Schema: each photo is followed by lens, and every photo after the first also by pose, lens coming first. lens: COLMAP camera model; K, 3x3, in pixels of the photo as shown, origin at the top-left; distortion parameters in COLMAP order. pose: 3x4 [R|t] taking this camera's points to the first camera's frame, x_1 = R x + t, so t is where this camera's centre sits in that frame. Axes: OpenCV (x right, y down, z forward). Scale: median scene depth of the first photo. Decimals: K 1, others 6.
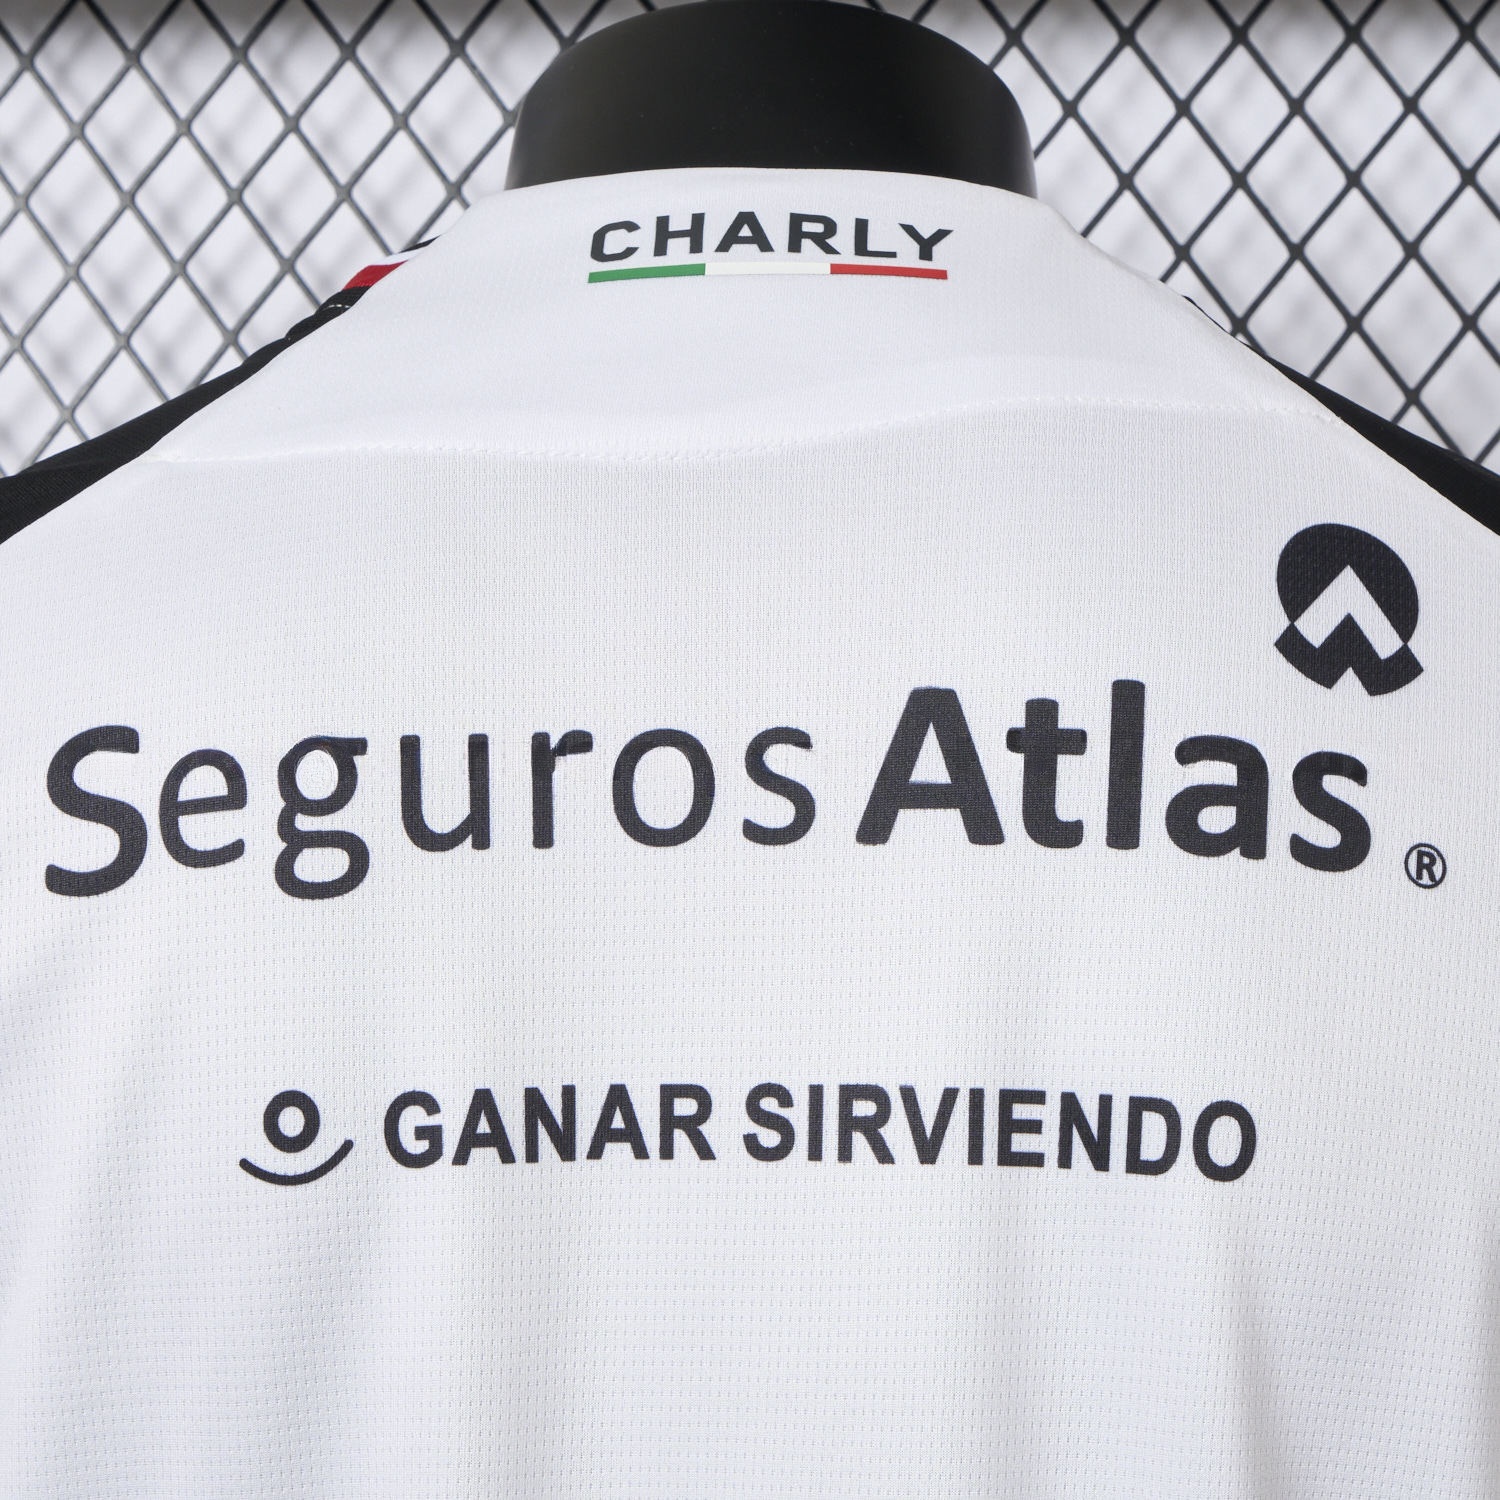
lens RADIAL K [[3613.9, 0, 761.4], [0, 3613.9, 747.8], [0, 0, 1]] dist [-0.053094, 0.000000]
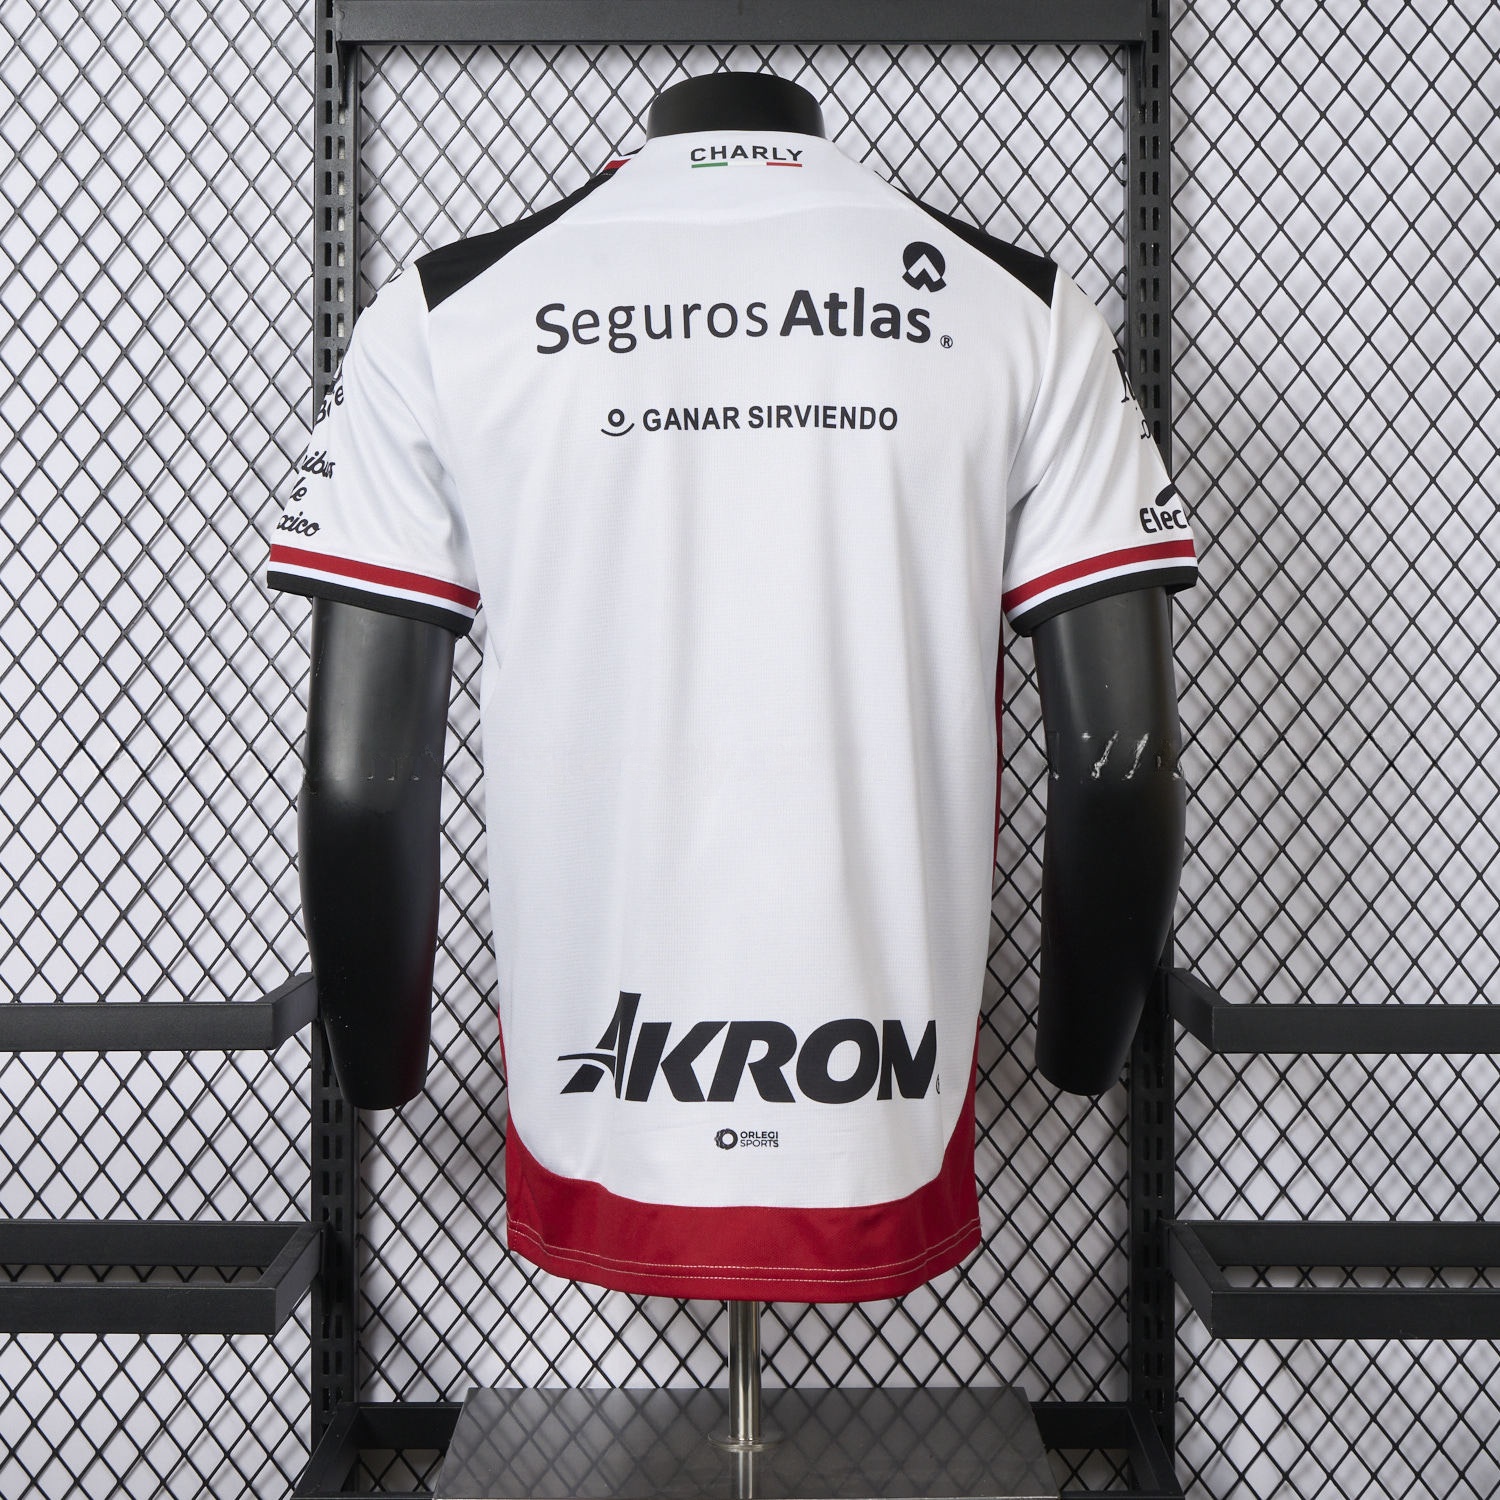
lens RADIAL K [[3613.9, 0, 740.0], [0, 3613.9, 745.3], [0, 0, 1]] dist [-0.053094, 0.000000]
pose [[0.996782, -0.013641, 0.078993, -0.284508], [0.008970, 0.998207, 0.059184, 0.209244], [-0.079658, -0.058285, 0.995117, -2.396800]]
